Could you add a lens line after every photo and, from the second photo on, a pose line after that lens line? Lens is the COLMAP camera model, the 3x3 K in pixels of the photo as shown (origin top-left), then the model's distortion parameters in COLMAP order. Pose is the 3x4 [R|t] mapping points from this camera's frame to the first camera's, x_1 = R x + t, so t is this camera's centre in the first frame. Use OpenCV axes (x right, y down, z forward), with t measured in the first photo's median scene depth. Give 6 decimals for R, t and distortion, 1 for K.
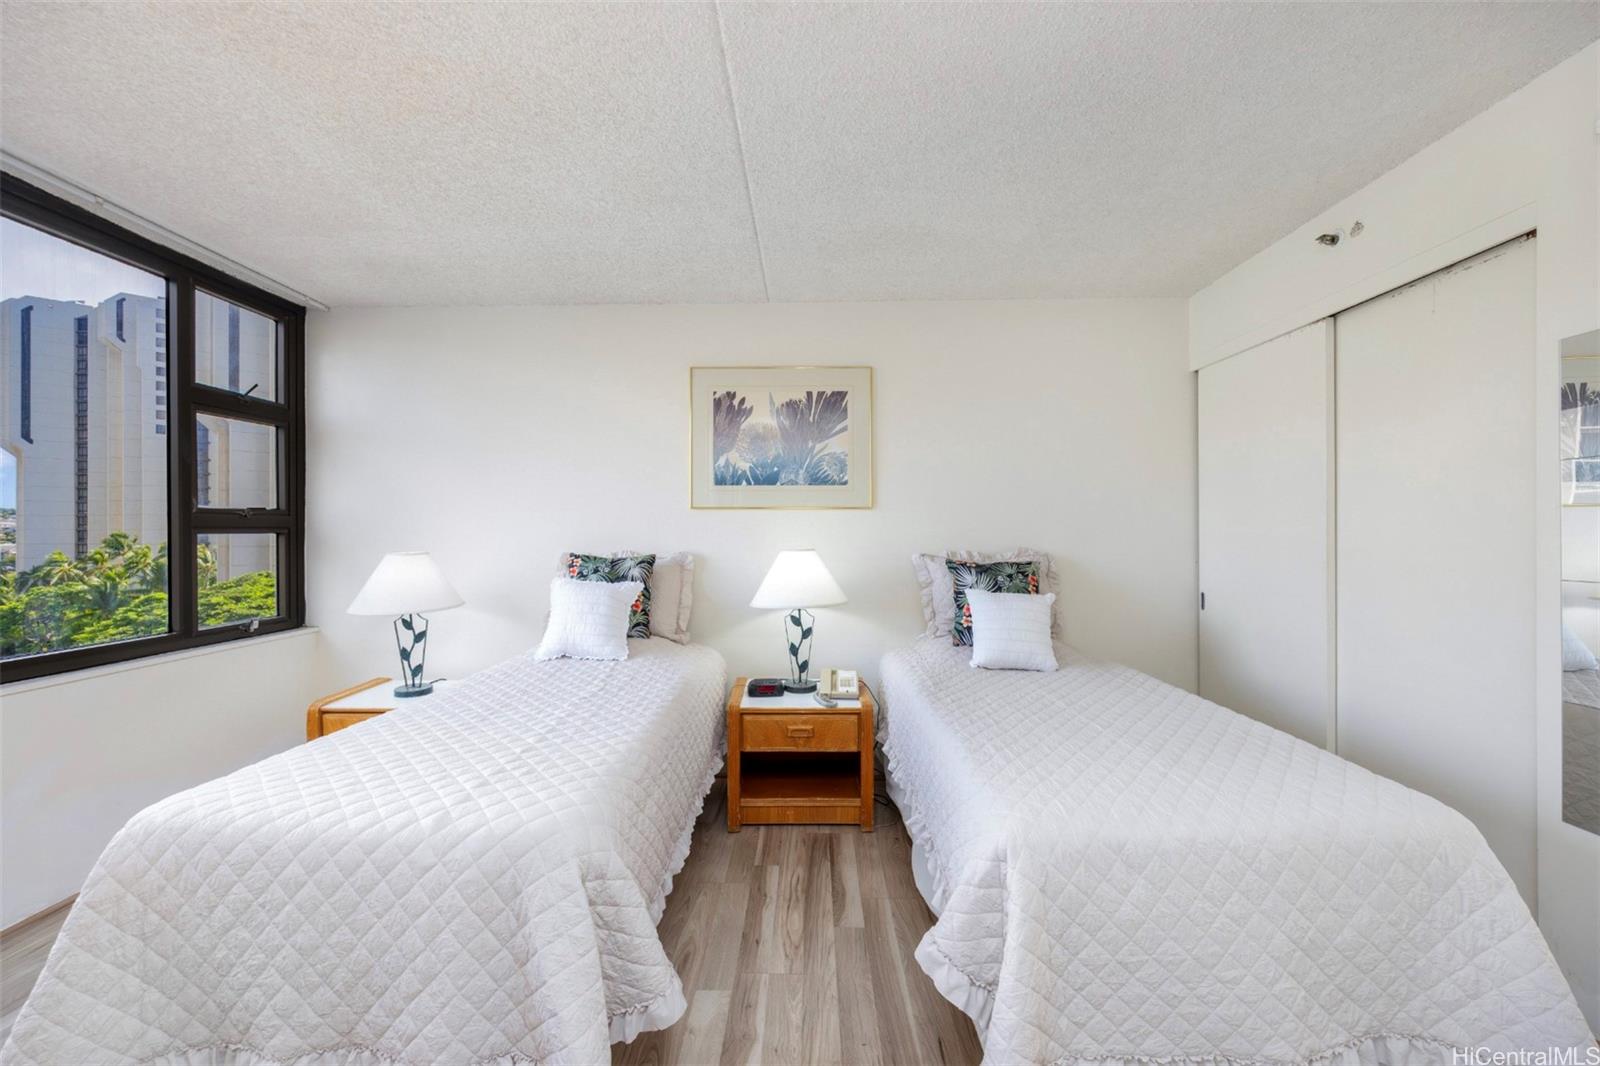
lens RADIAL K [[613.7, 0, 796.9], [0, 613.7, 531.0], [0, 0, 1]] dist [-0.004361, -0.000100]
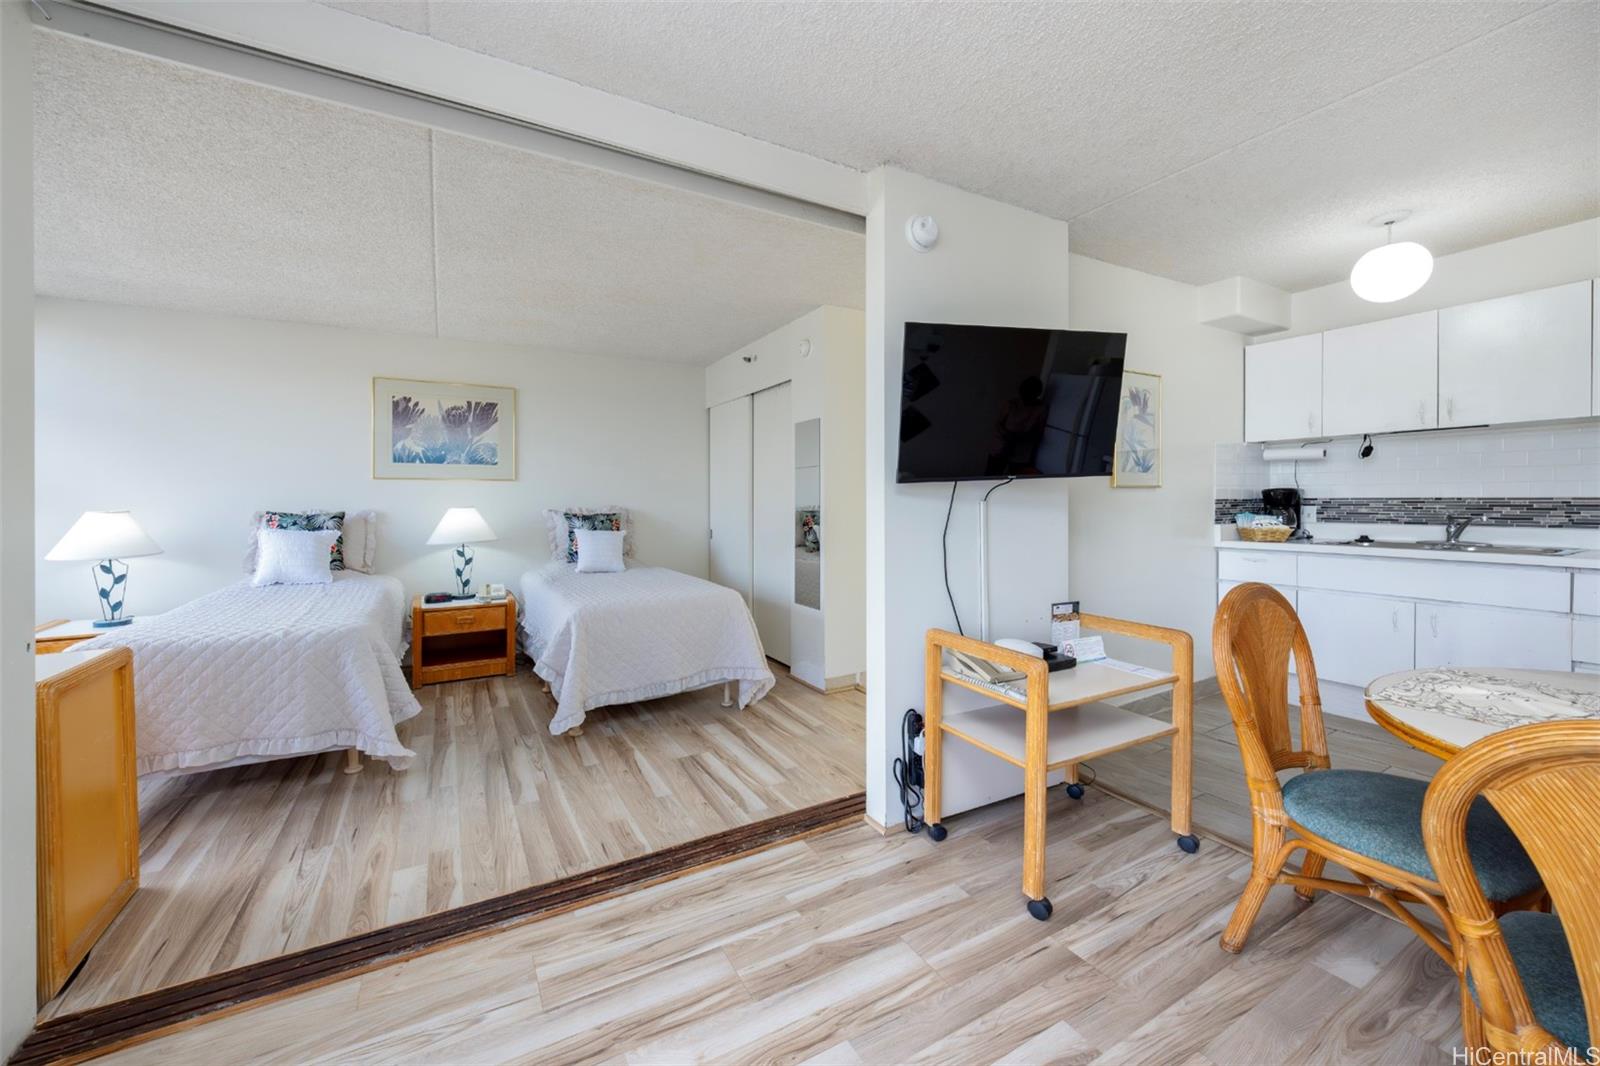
lens RADIAL K [[611.4, 0, 786.5], [0, 611.4, 498.6], [0, 0, 1]] dist [0.006484, -0.000107]
pose [[0.860019, 0.000521, 0.510261, -0.083250], [-0.001098, 0.999999, 0.000830, 0.006916], [-0.510260, -0.001274, 0.860019, -0.738906]]
